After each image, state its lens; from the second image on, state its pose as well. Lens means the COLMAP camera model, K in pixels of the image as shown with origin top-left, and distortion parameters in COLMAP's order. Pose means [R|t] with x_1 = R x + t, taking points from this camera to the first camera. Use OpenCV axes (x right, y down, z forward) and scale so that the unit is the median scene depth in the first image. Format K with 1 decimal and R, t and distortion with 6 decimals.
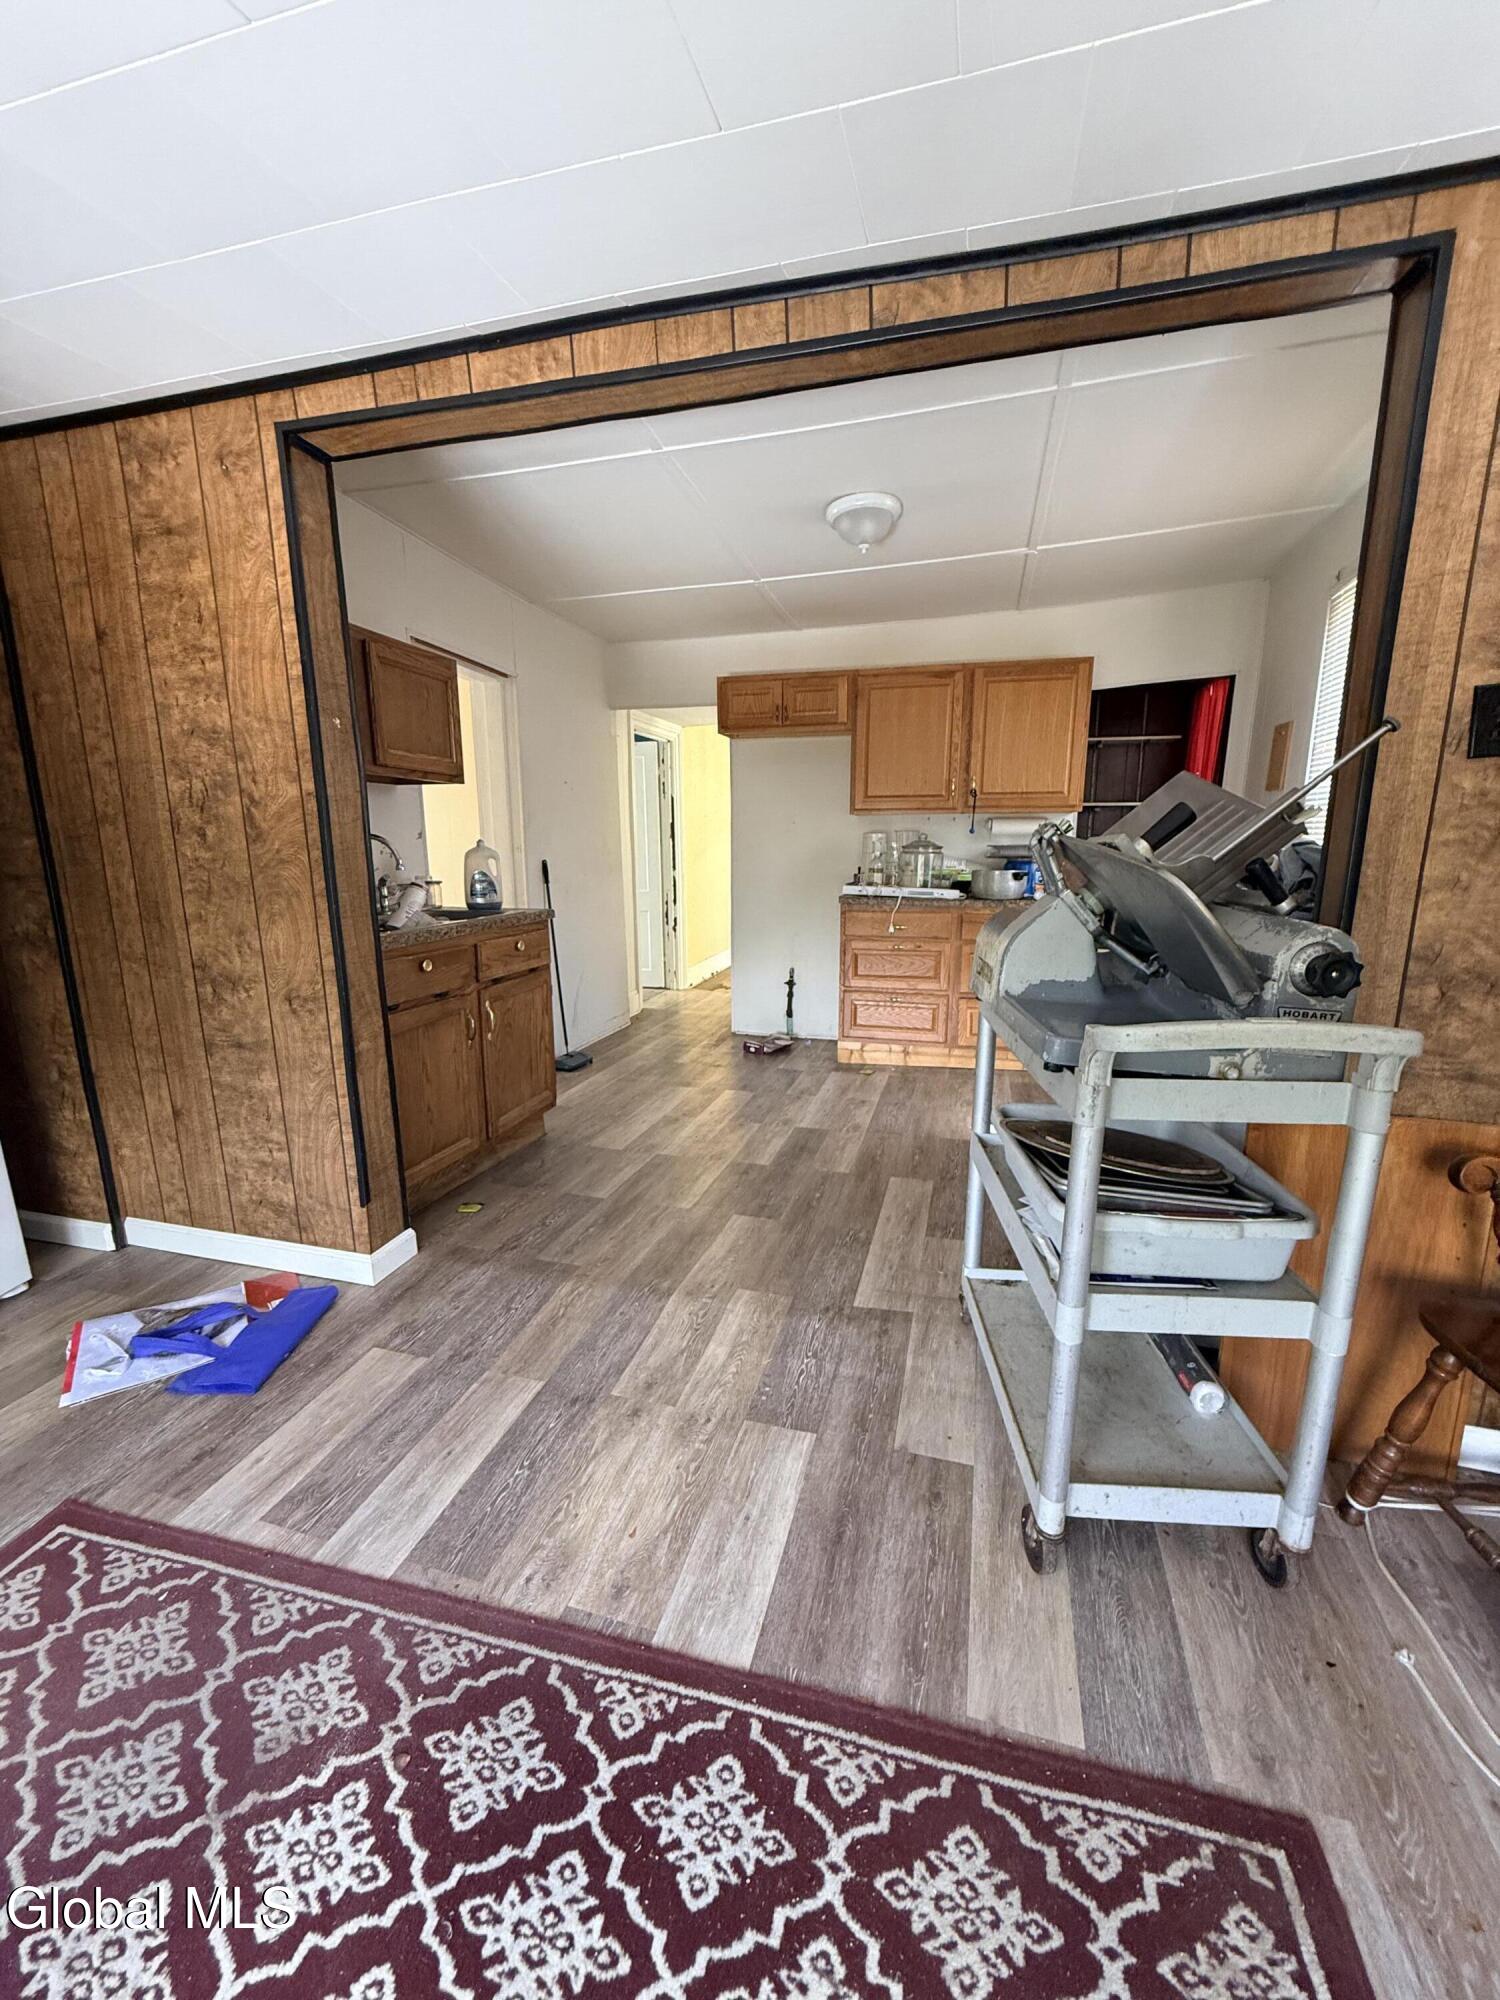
lens RADIAL K [[798.1, 0, 754.5], [0, 798.1, 1003.8], [0, 0, 1]] dist [0.002280, -0.000671]
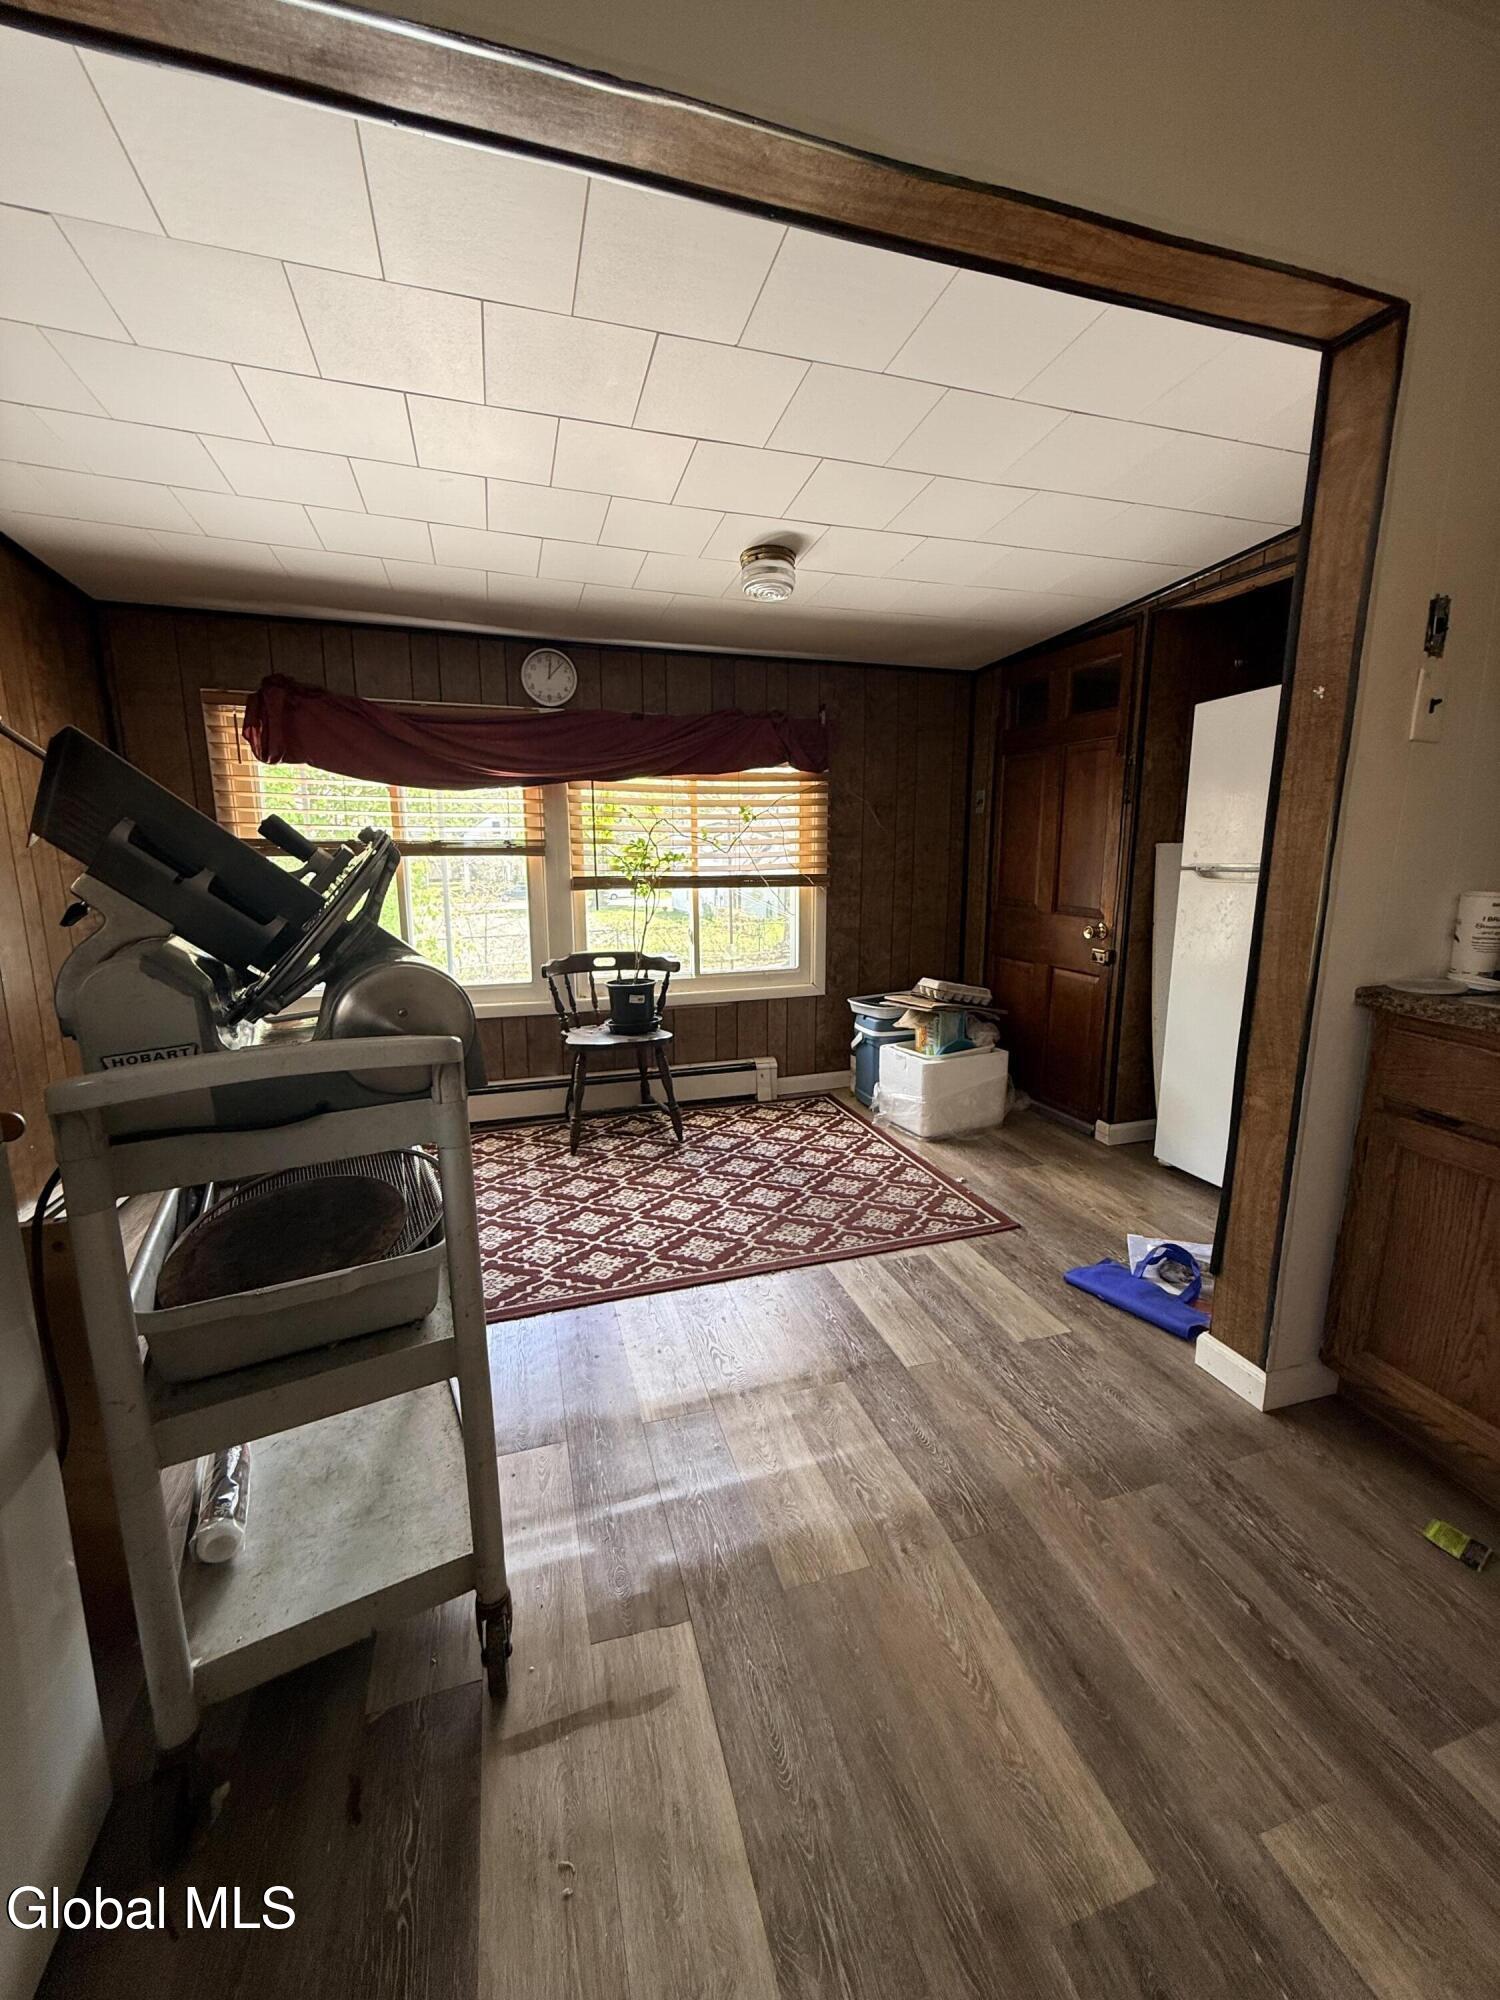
lens RADIAL K [[798.1, 0, 752.5], [0, 798.1, 999.9], [0, 0, 1]] dist [0.002280, -0.000671]
pose [[-0.839184, 0.108963, -0.532821, 0.579423], [-0.105821, 0.928283, 0.356502, -0.454221], [0.533453, 0.355554, -0.767469, 2.163920]]
